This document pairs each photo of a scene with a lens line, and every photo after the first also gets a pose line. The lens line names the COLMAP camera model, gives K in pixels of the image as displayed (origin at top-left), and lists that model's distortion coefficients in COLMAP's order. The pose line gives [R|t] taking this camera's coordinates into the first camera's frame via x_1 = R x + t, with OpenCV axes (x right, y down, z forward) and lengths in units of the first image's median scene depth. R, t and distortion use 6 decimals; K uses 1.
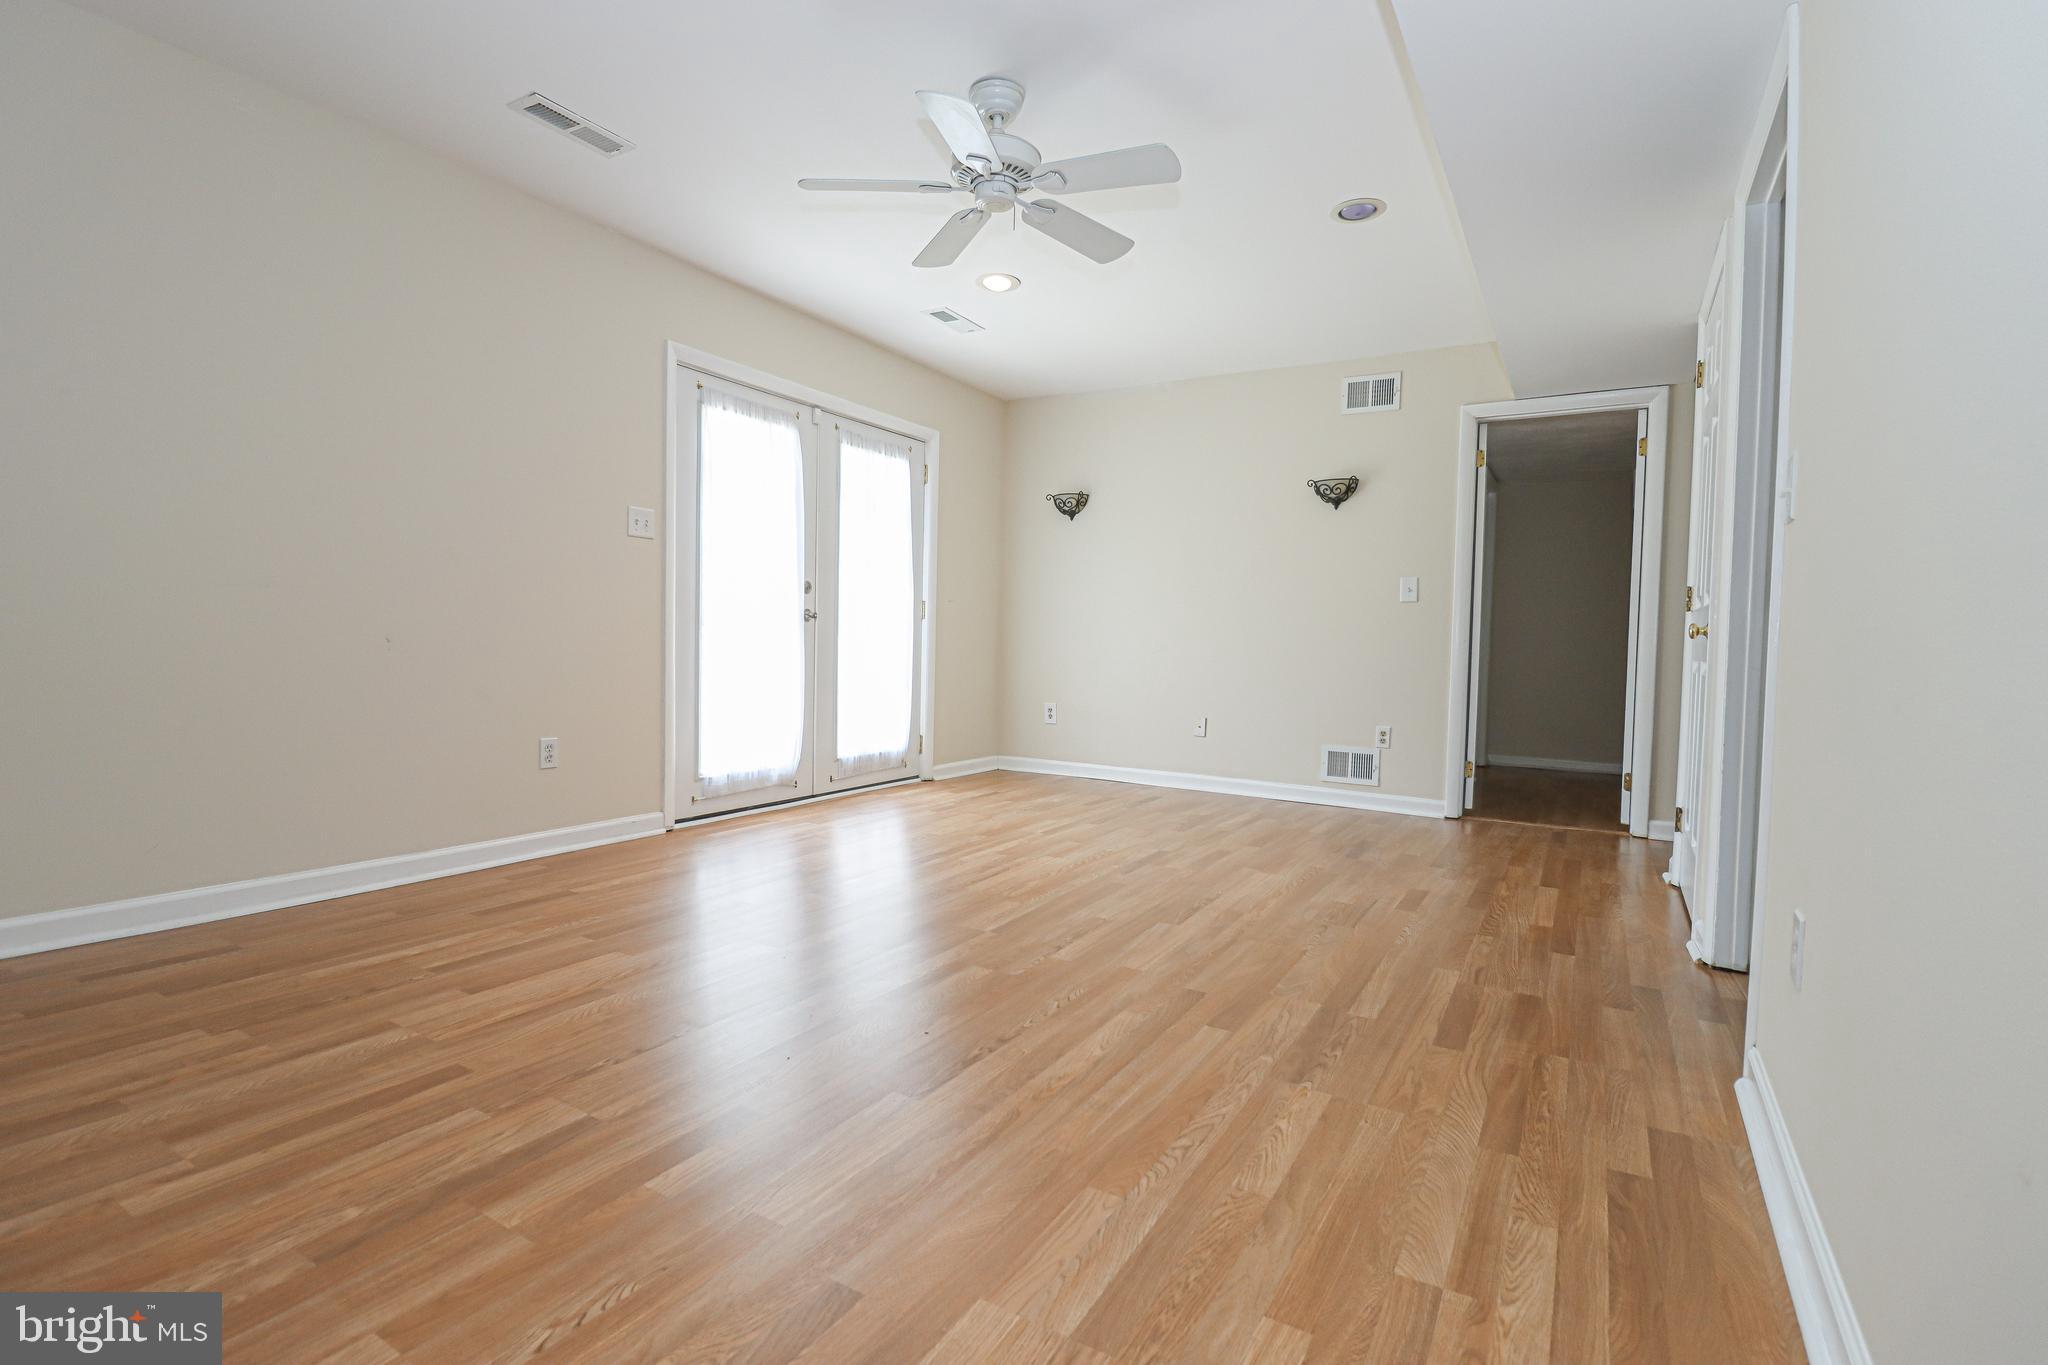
lens RADIAL K [[949.1, 0, 1028.9], [0, 949.1, 671.5], [0, 0, 1]] dist [-0.003330, -0.009265]
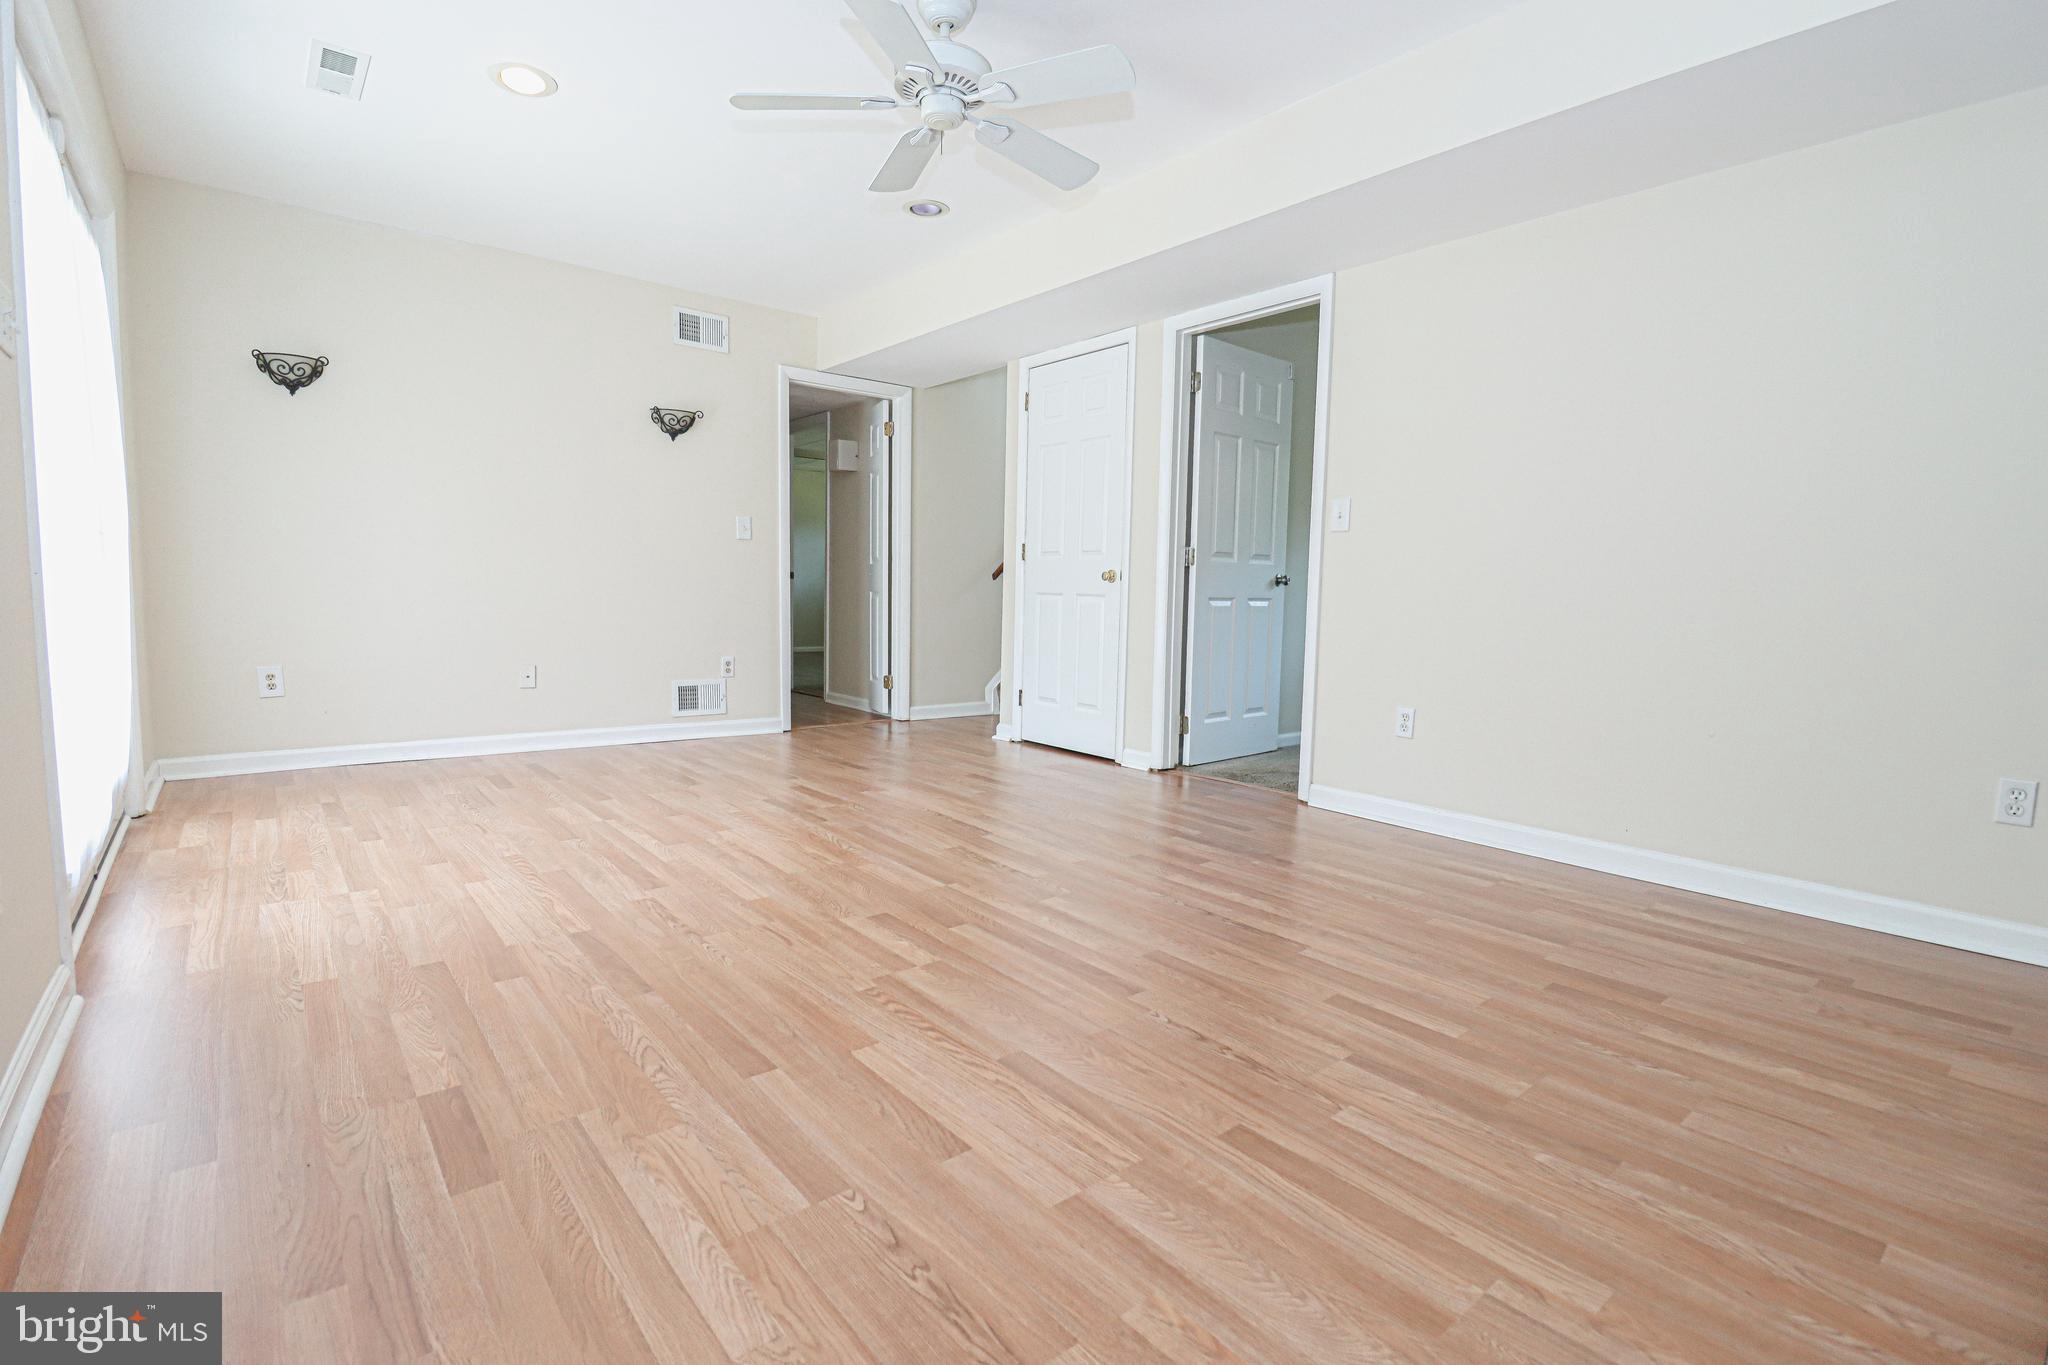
lens RADIAL K [[949.1, 0, 1024.0], [0, 949.1, 677.0], [0, 0, 1]] dist [-0.003330, -0.009265]
pose [[0.341353, -0.101922, 0.934393, -0.924784], [0.016724, 0.994605, 0.102380, -0.041511], [-0.939786, -0.019321, 0.341216, 0.594278]]
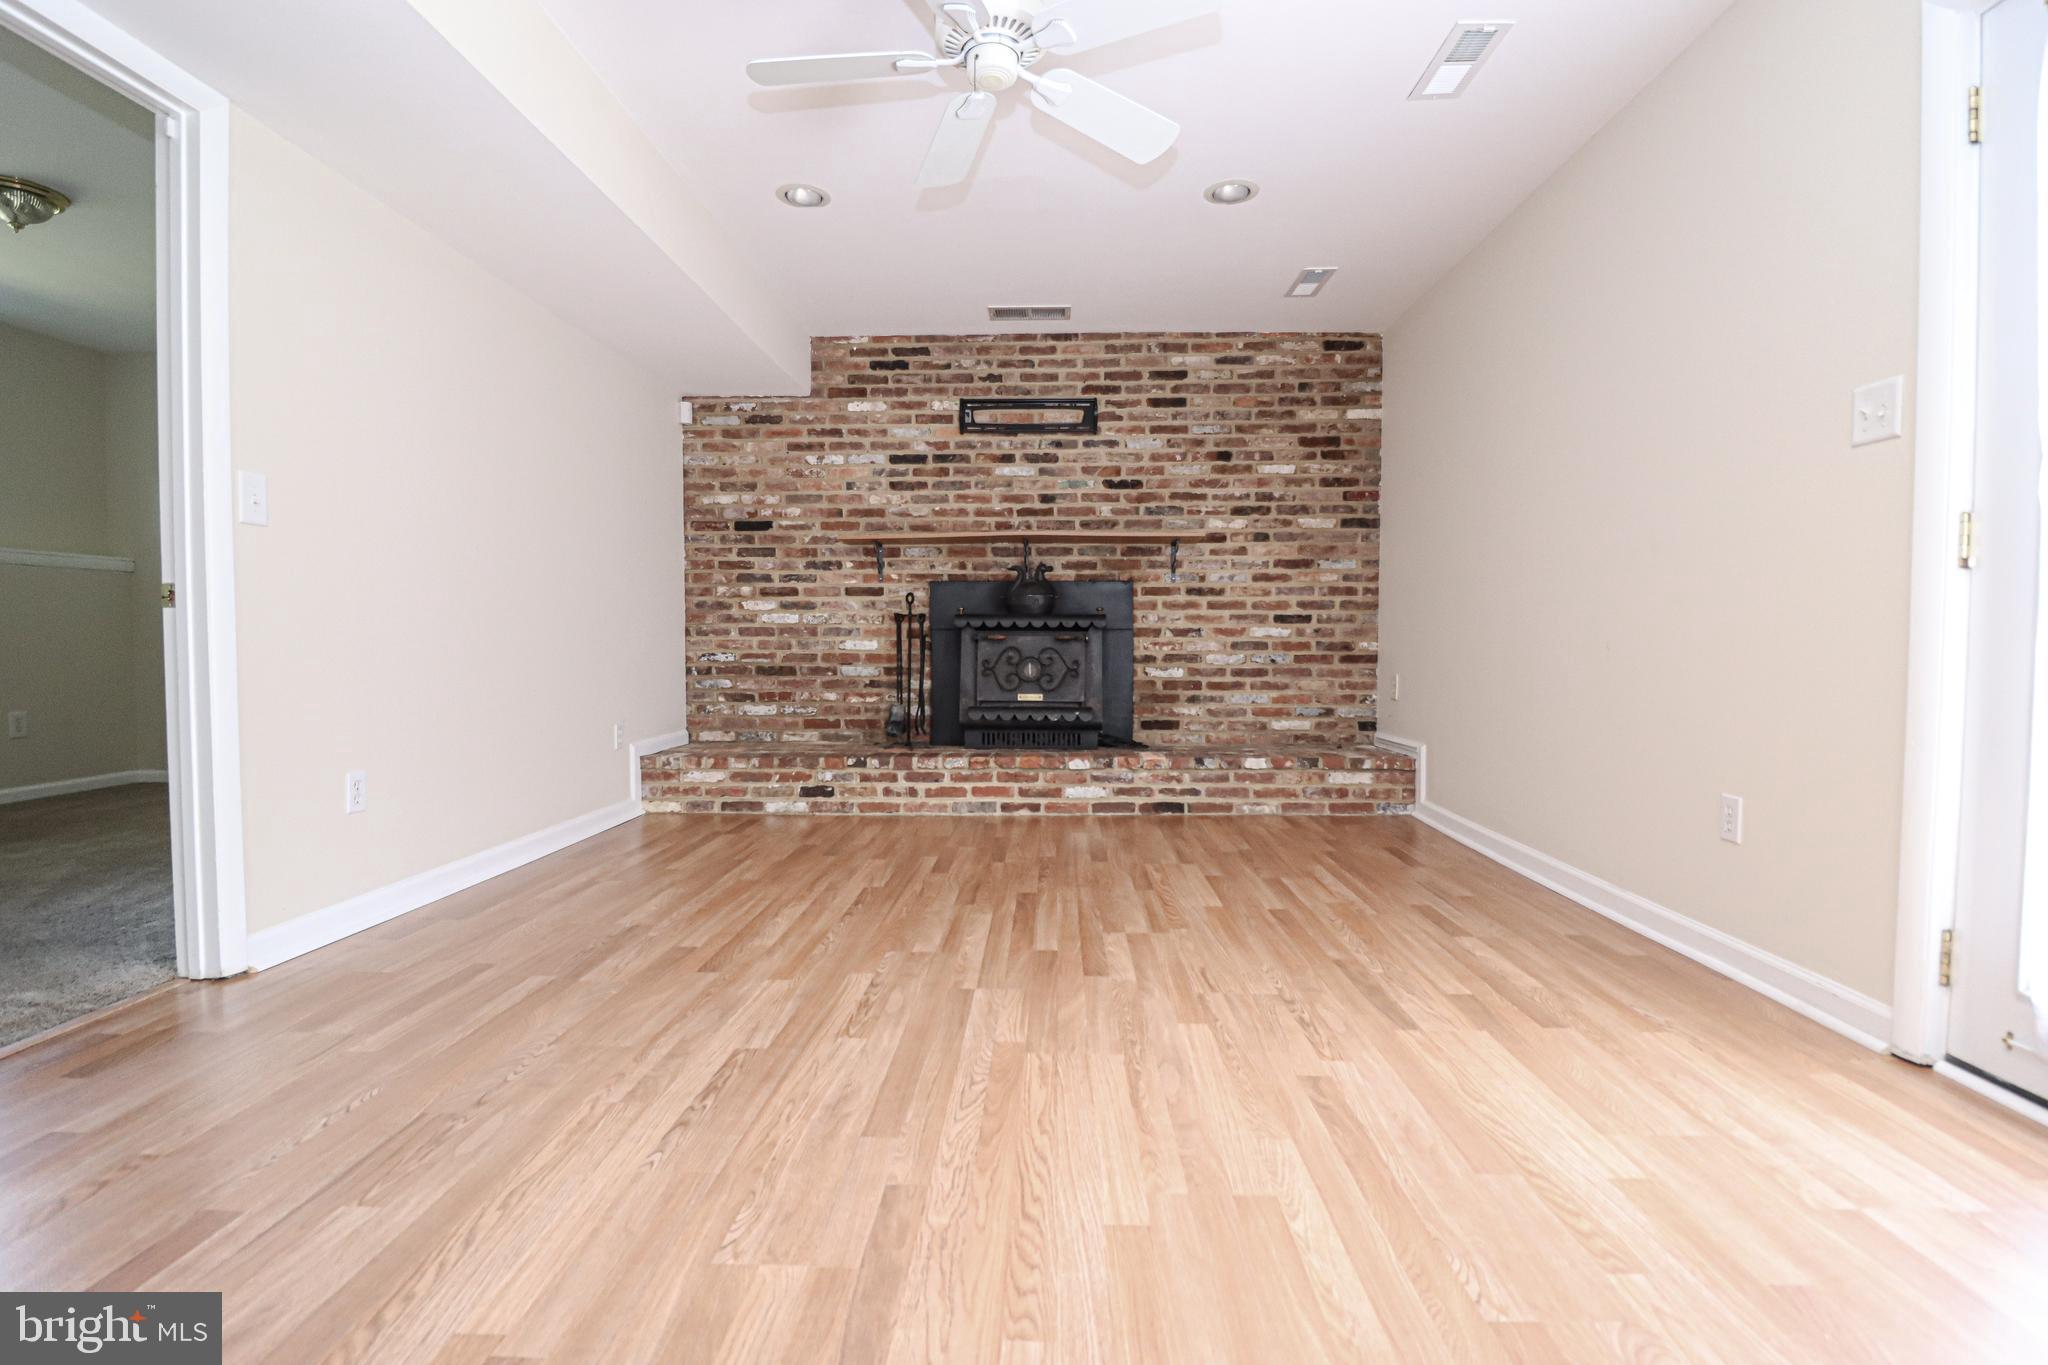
lens RADIAL K [[949.1, 0, 1025.0], [0, 949.1, 683.5], [0, 0, 1]] dist [-0.003330, -0.009265]
pose [[-0.875989, -0.002595, -0.482325, 0.313192], [-0.037714, 0.997292, 0.063130, -0.038983], [0.480855, 0.073491, -0.873715, 1.722002]]
